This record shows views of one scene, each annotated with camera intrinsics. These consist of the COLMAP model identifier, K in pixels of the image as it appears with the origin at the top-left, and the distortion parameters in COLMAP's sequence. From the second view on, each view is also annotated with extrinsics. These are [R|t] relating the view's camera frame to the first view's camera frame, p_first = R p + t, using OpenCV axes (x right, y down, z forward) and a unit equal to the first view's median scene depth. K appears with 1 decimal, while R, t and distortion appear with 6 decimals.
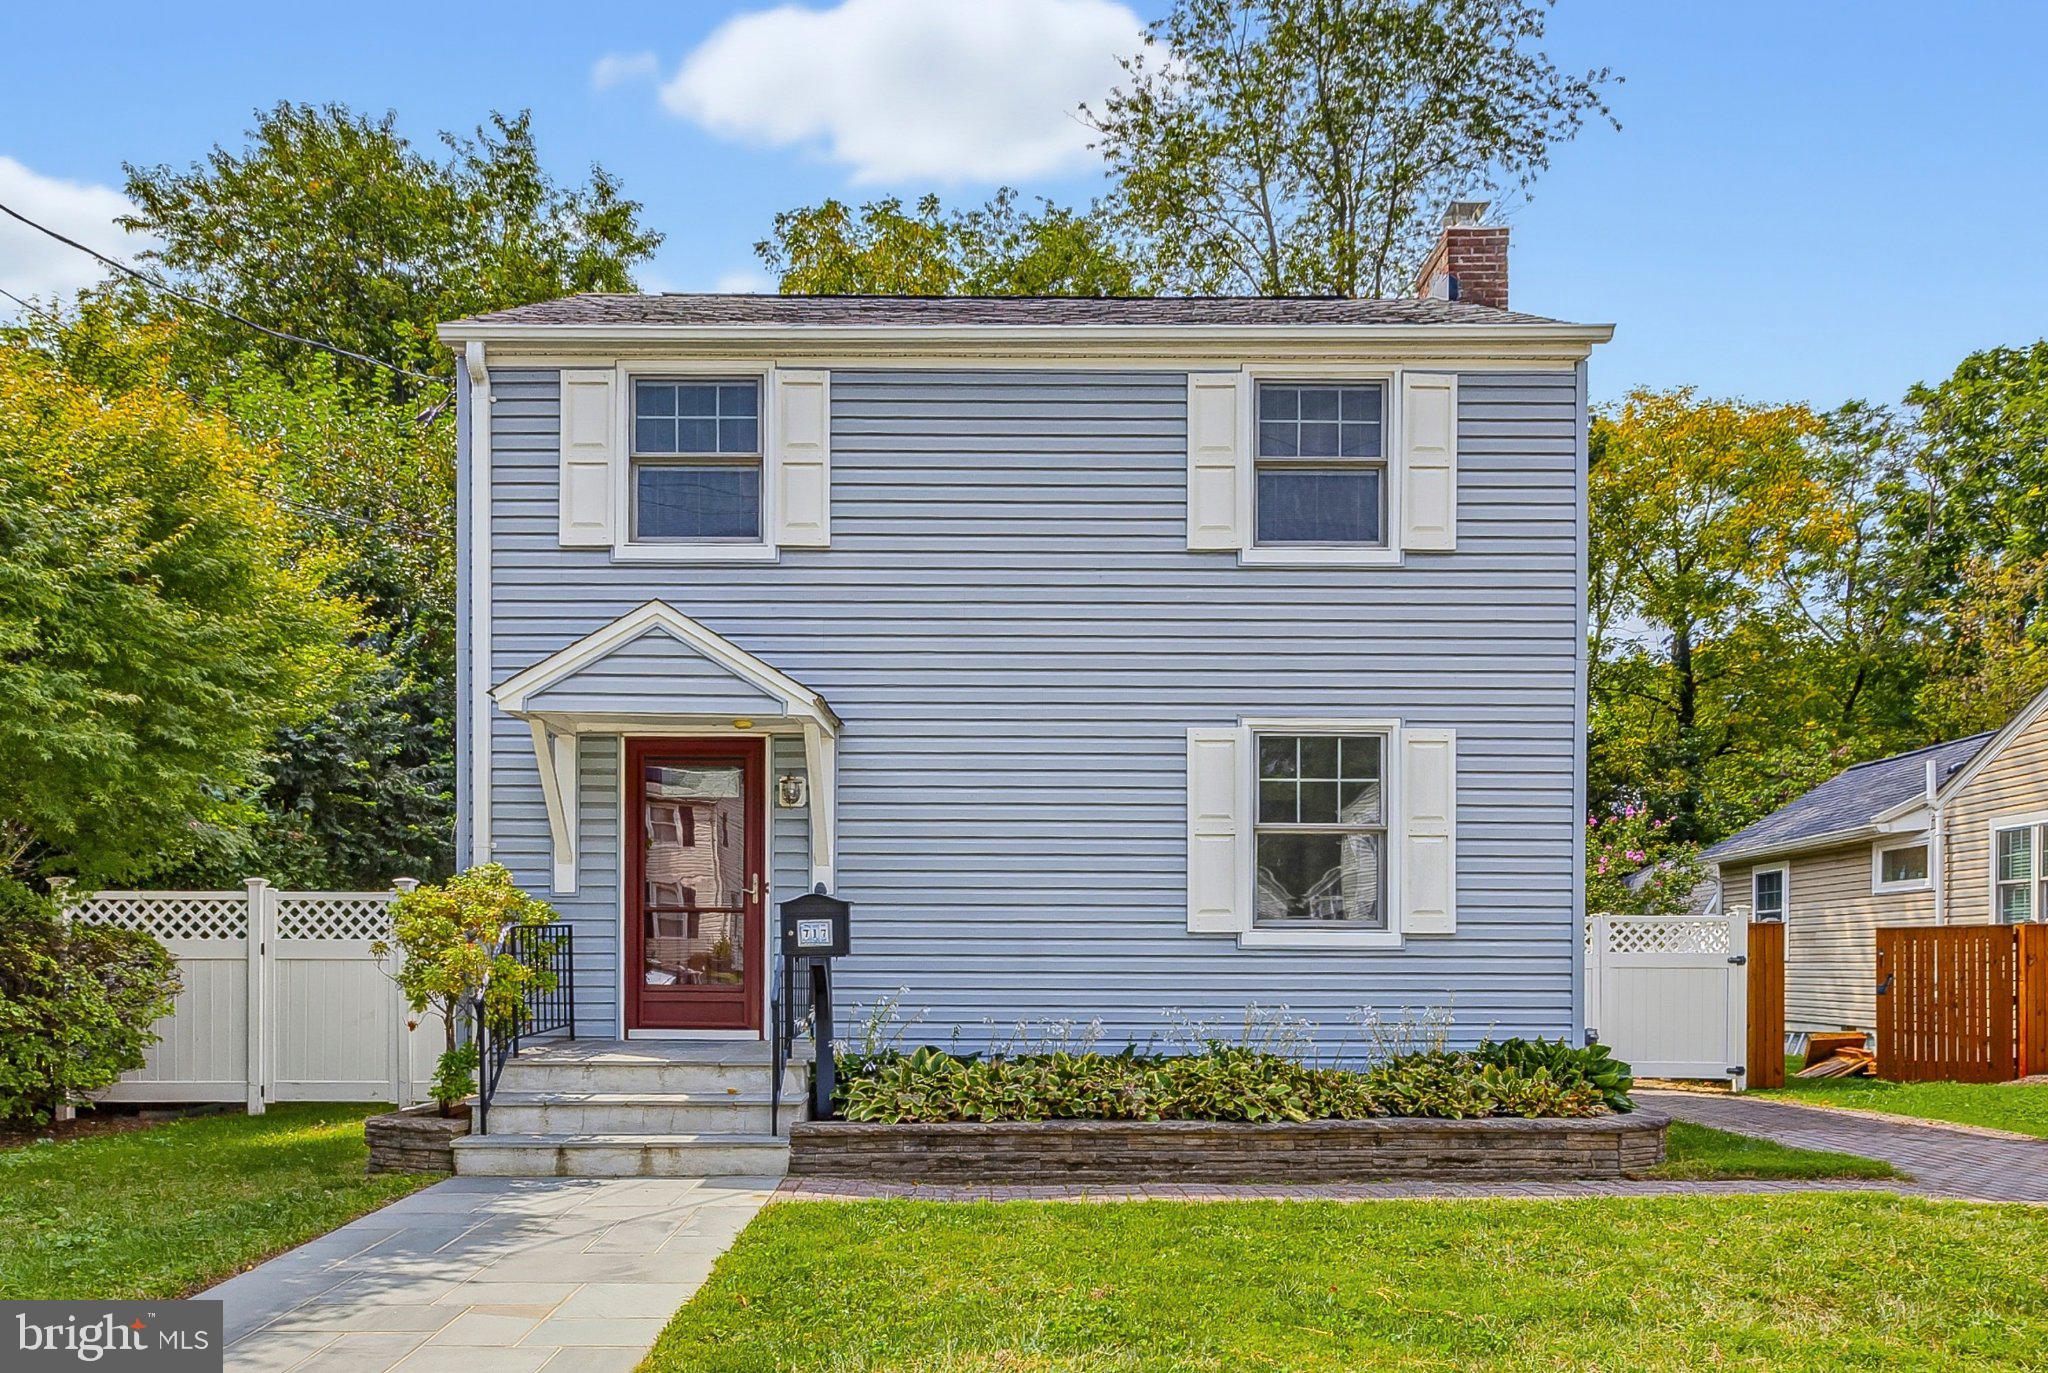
lens RADIAL K [[1098.4, 0, 1218.7], [0, 1098.4, 977.9], [0, 0, 1]] dist [0.000671, 0.001405]
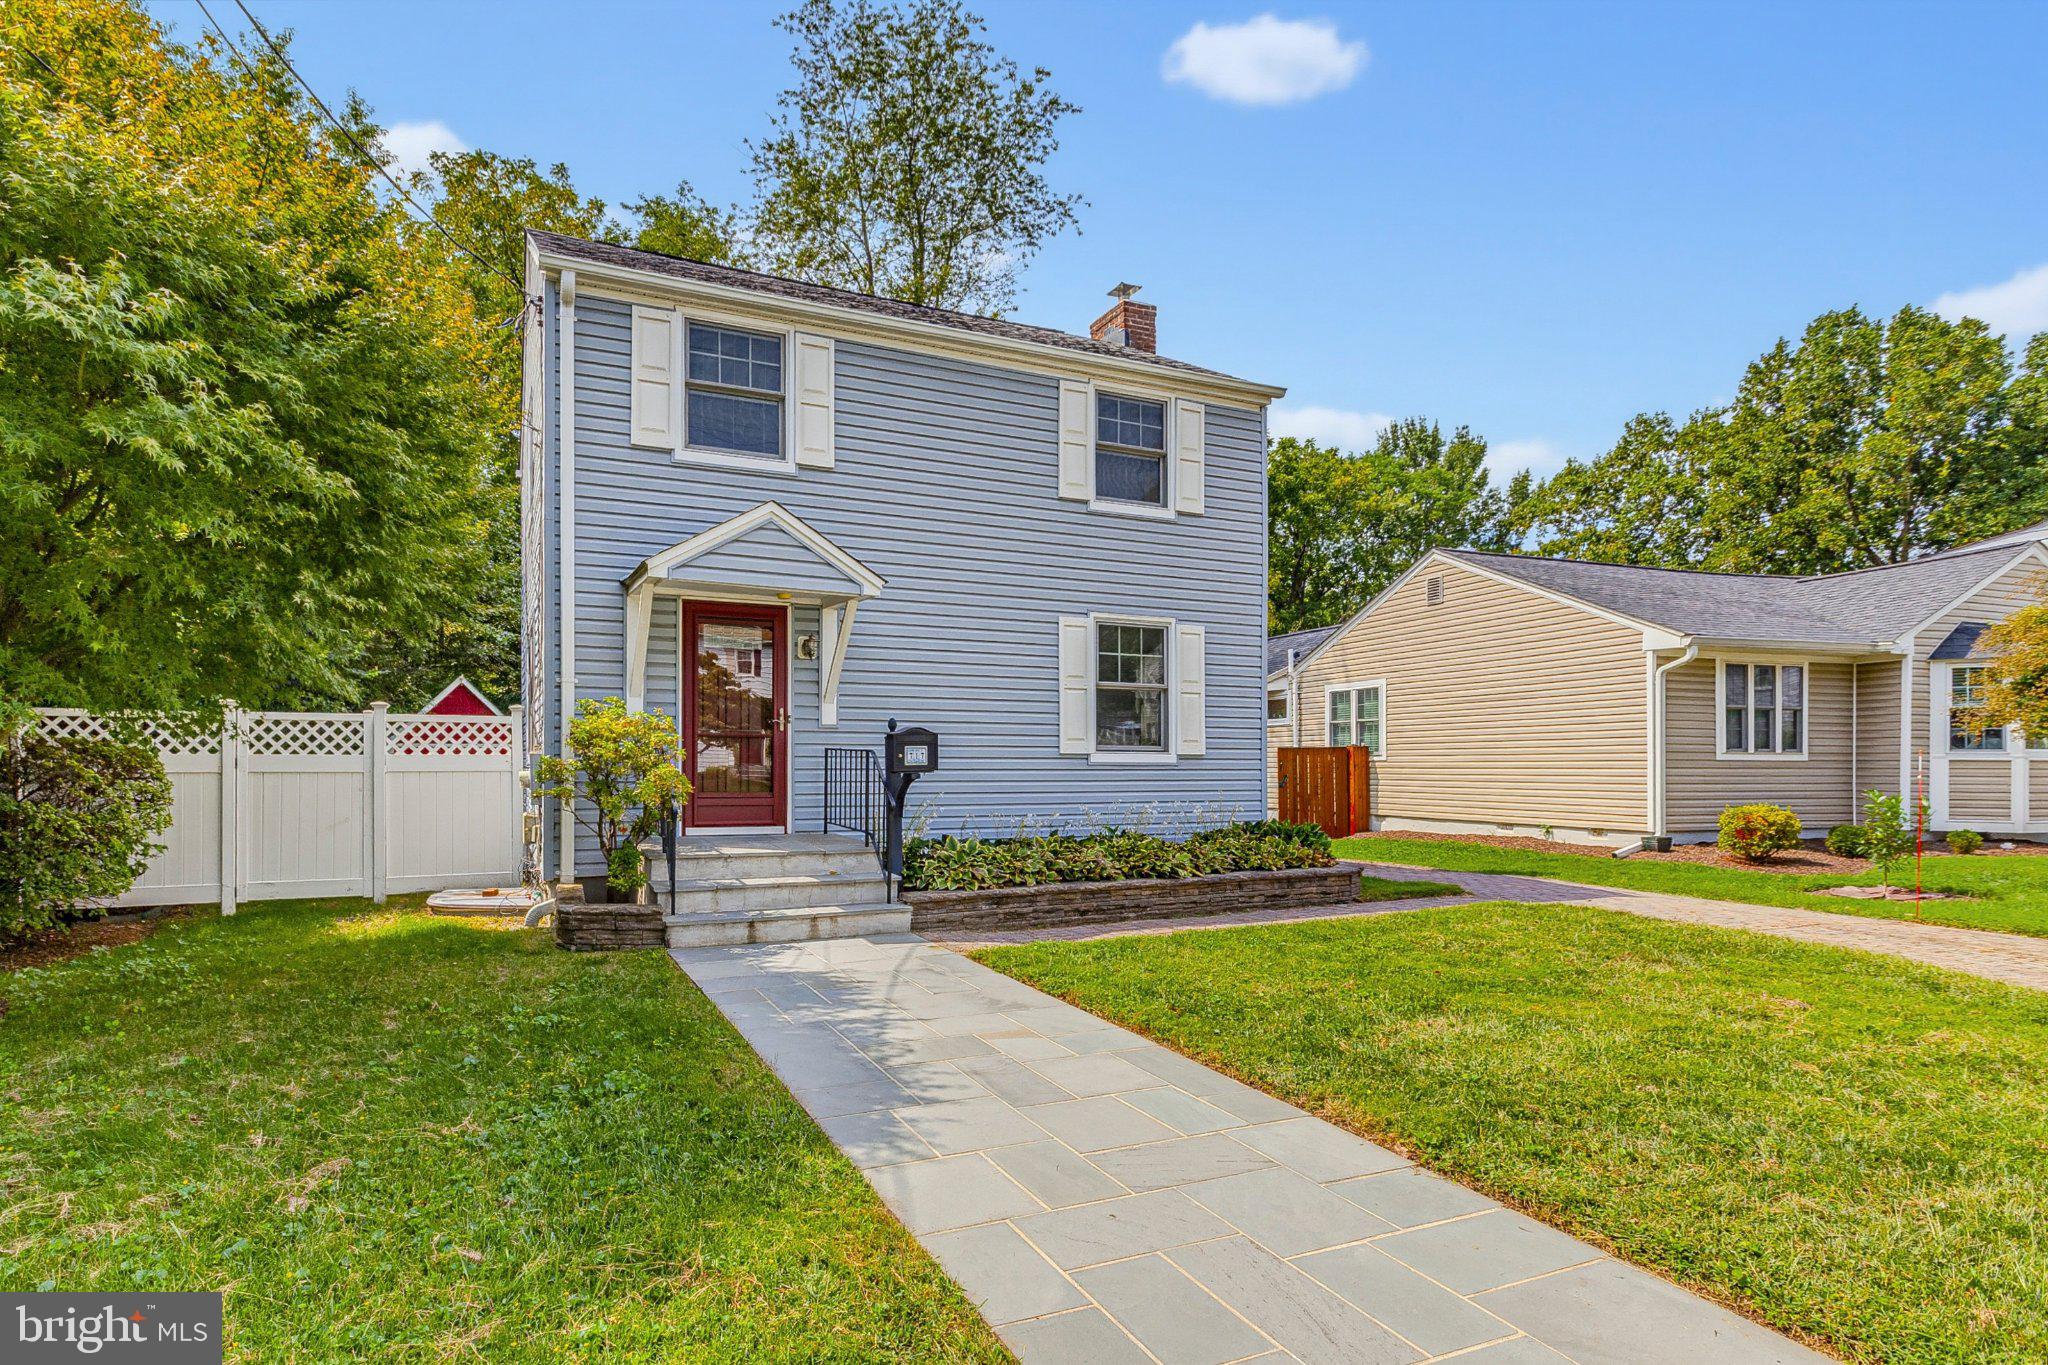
lens RADIAL K [[757.1, 0, 1025.5], [0, 757.1, 773.4], [0, 0, 1]] dist [0.001424, 0.000145]
pose [[0.952511, -0.002747, 0.304492, -0.396311], [0.004816, 0.999970, -0.006043, -0.008689], [-0.304467, 0.007222, 0.952496, 0.037479]]
